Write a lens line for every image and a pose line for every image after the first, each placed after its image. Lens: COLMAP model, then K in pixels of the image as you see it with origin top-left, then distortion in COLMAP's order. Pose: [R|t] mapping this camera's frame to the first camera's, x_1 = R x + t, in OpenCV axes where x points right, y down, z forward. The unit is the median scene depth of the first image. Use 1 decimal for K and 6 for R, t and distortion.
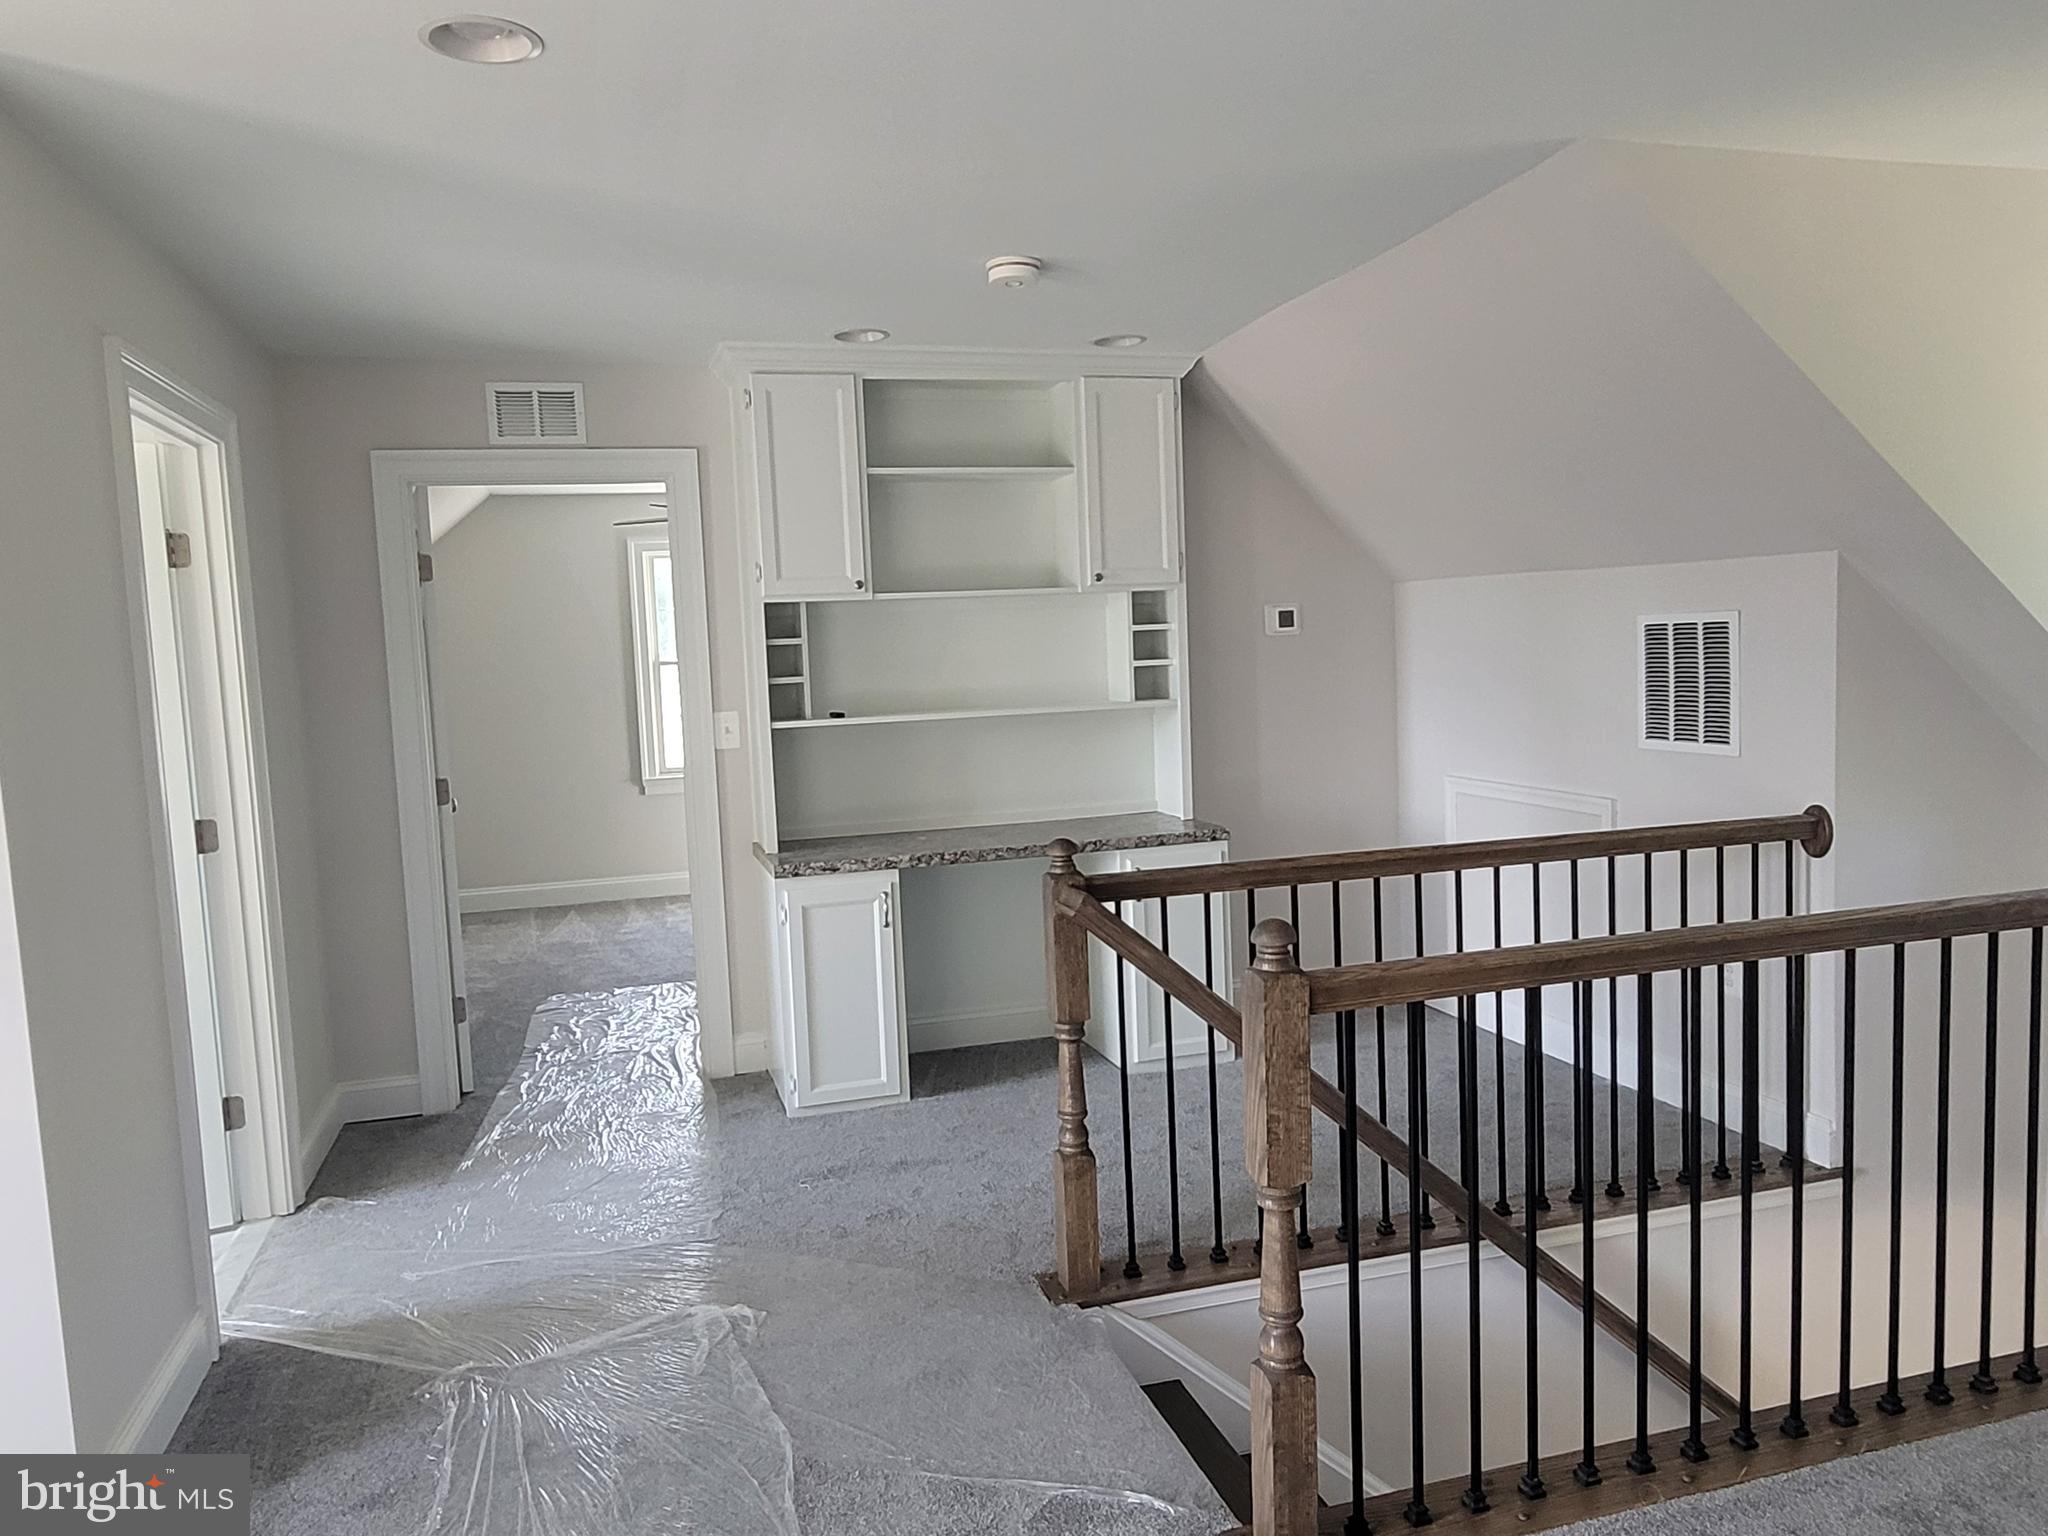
lens RADIAL K [[1467.8, 0, 1014.9], [0, 1467.8, 765.9], [0, 0, 1]] dist [0.024344, 0.001456]
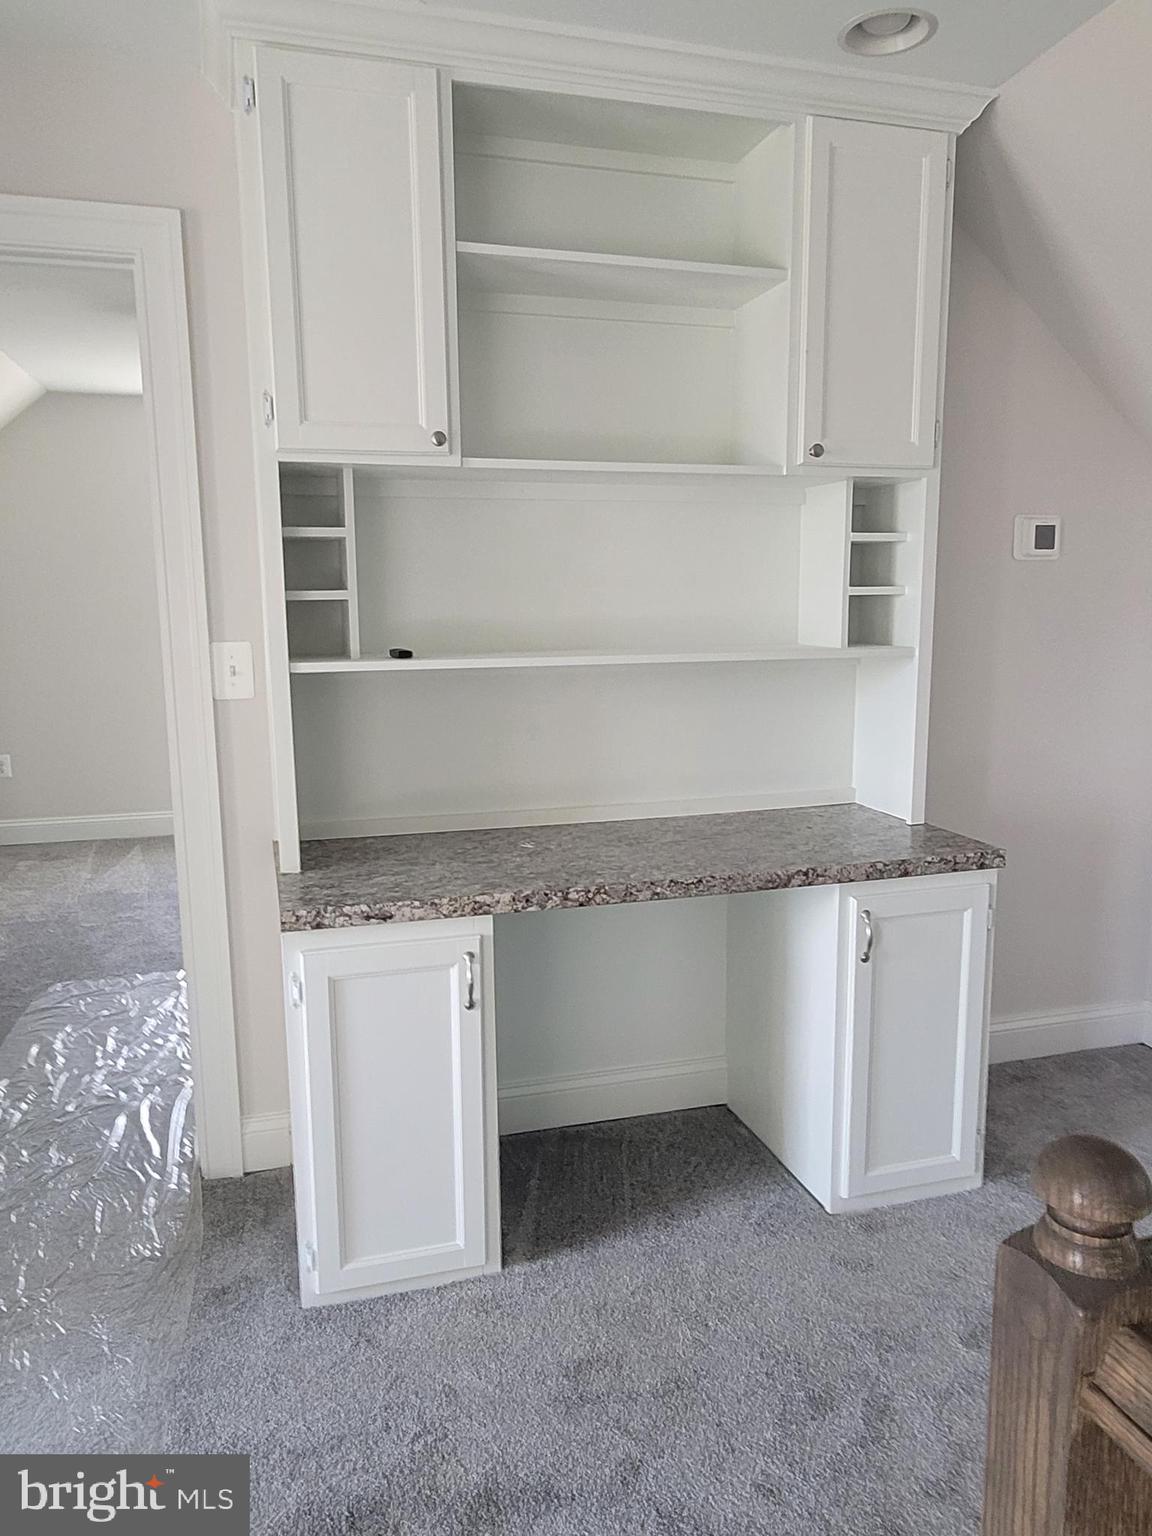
lens RADIAL K [[1100.8, 0, 589.3], [0, 1100.8, 769.2], [0, 0, 1]] dist [0.024344, 0.001456]
pose [[0.999275, 0.031148, 0.021897, -0.048644], [-0.032660, 0.996835, 0.072481, -0.022142], [-0.019570, -0.073143, 0.997129, 0.522012]]
